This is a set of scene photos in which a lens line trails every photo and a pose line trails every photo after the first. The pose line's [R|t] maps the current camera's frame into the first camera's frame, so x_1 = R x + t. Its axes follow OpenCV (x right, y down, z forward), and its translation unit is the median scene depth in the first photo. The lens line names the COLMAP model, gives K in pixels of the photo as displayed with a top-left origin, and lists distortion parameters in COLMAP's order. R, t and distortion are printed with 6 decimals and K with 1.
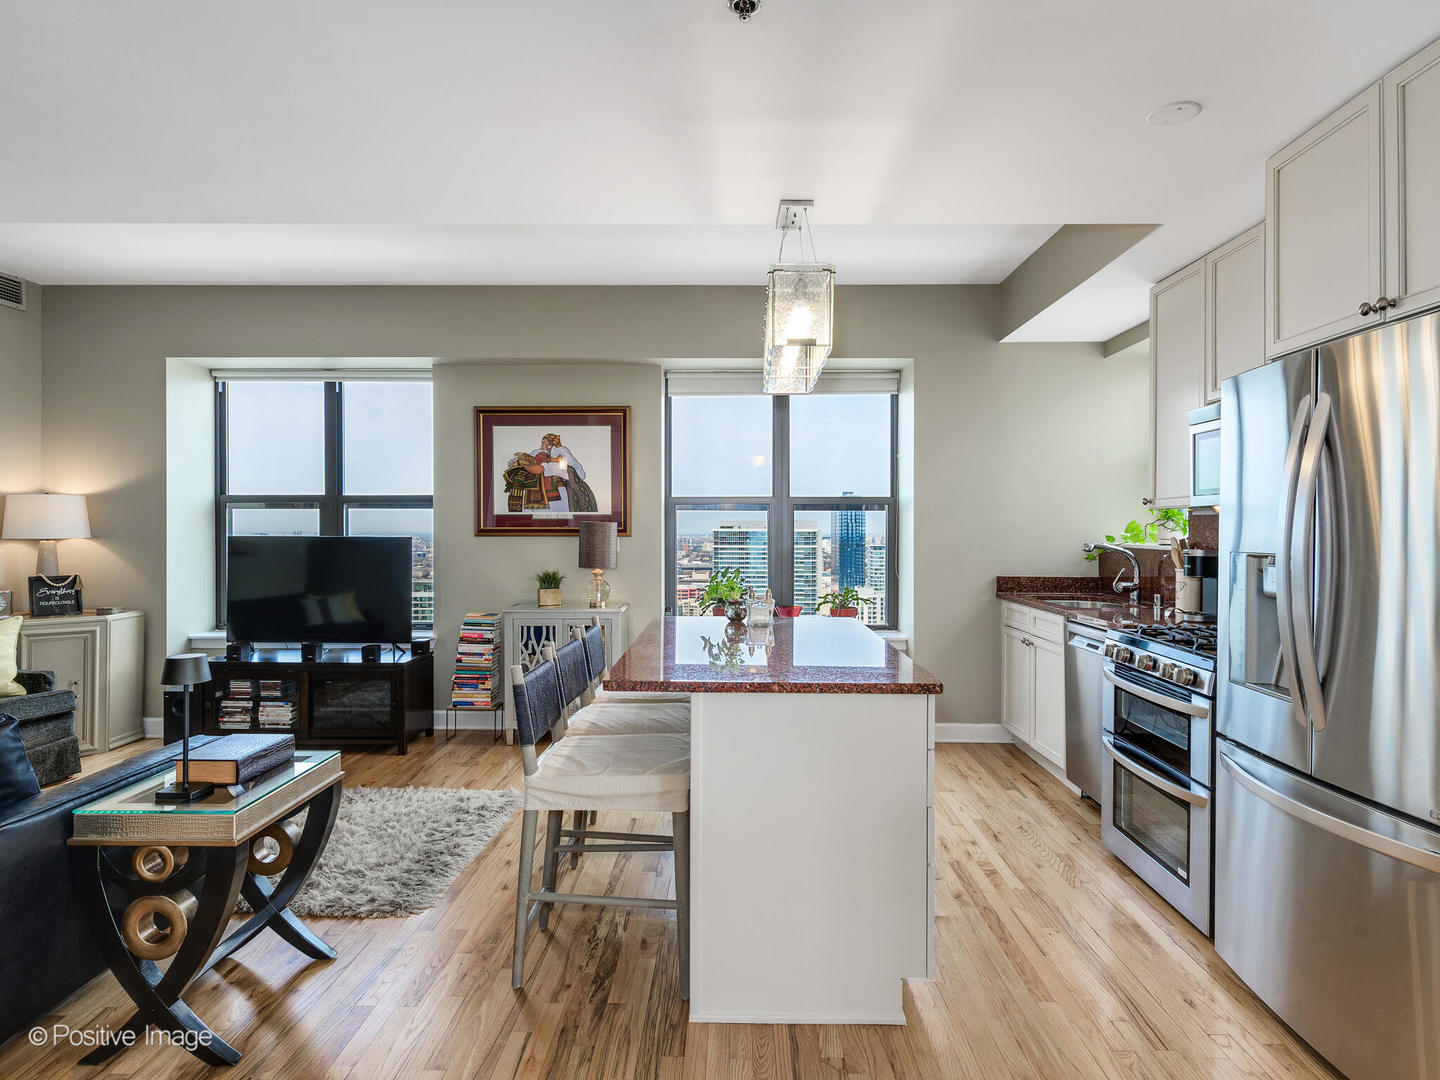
lens RADIAL K [[788.9, 0, 738.2], [0, 788.9, 536.8], [0, 0, 1]] dist [-0.001364, 0.000630]
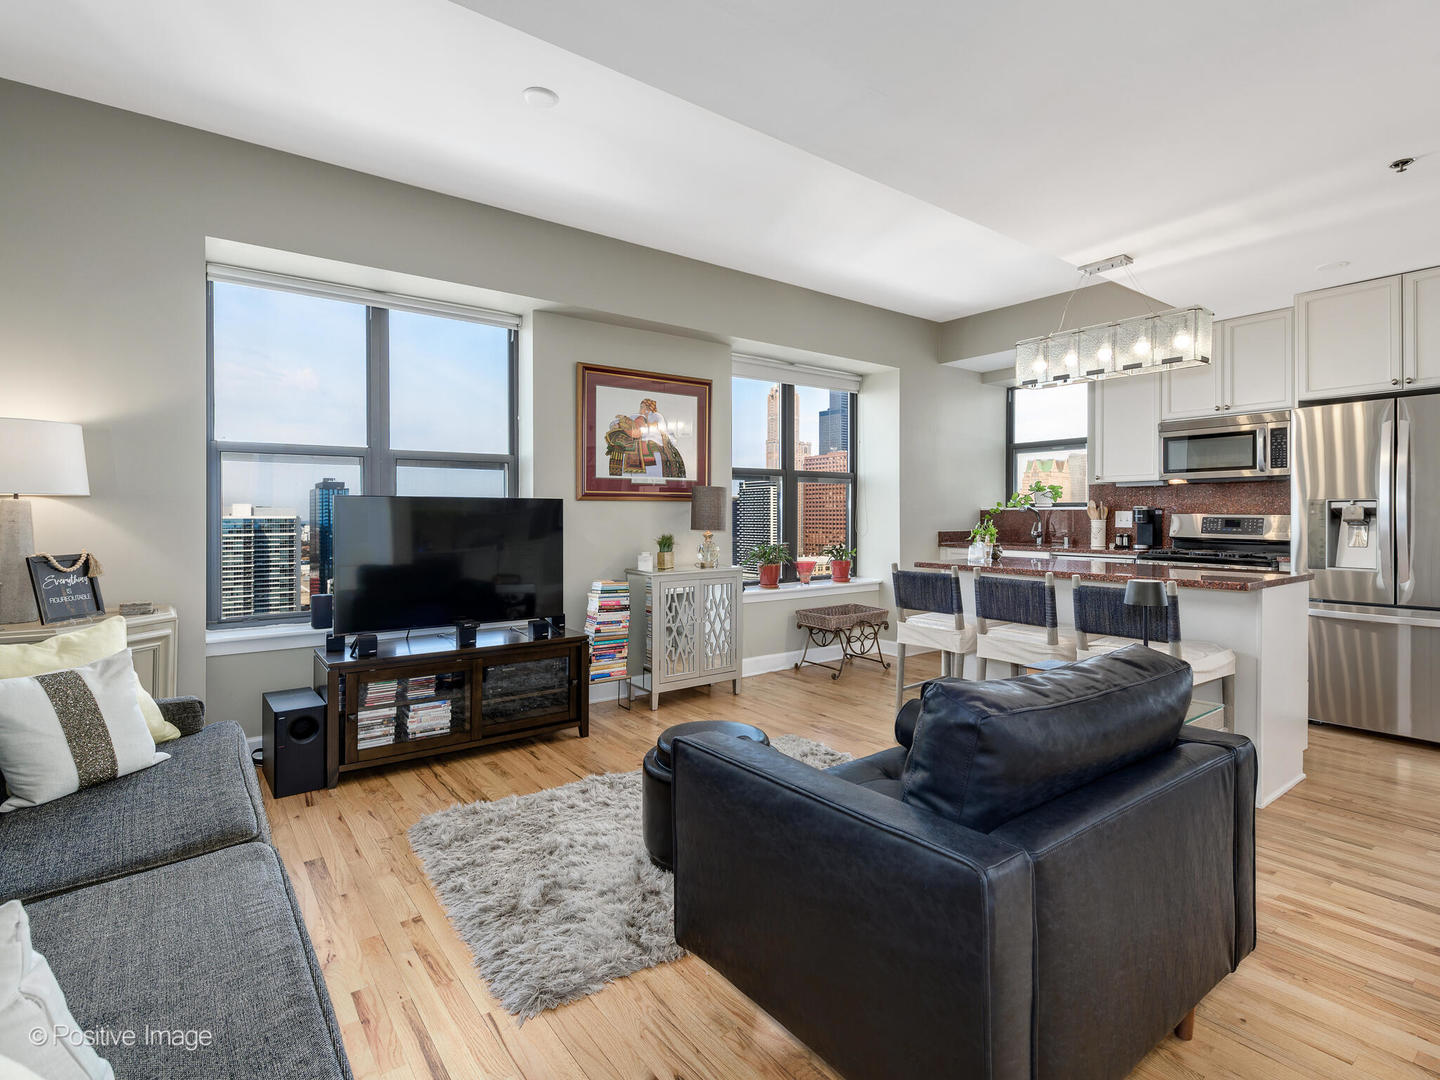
lens RADIAL K [[704.2, 0, 735.1], [0, 704.2, 526.5], [0, 0, 1]] dist [0.000985, 0.000296]
pose [[0.798485, -0.014067, 0.601851, -0.748979], [0.009875, 0.999899, 0.010269, 0.025856], [-0.601934, -0.002256, 0.798542, 0.236980]]
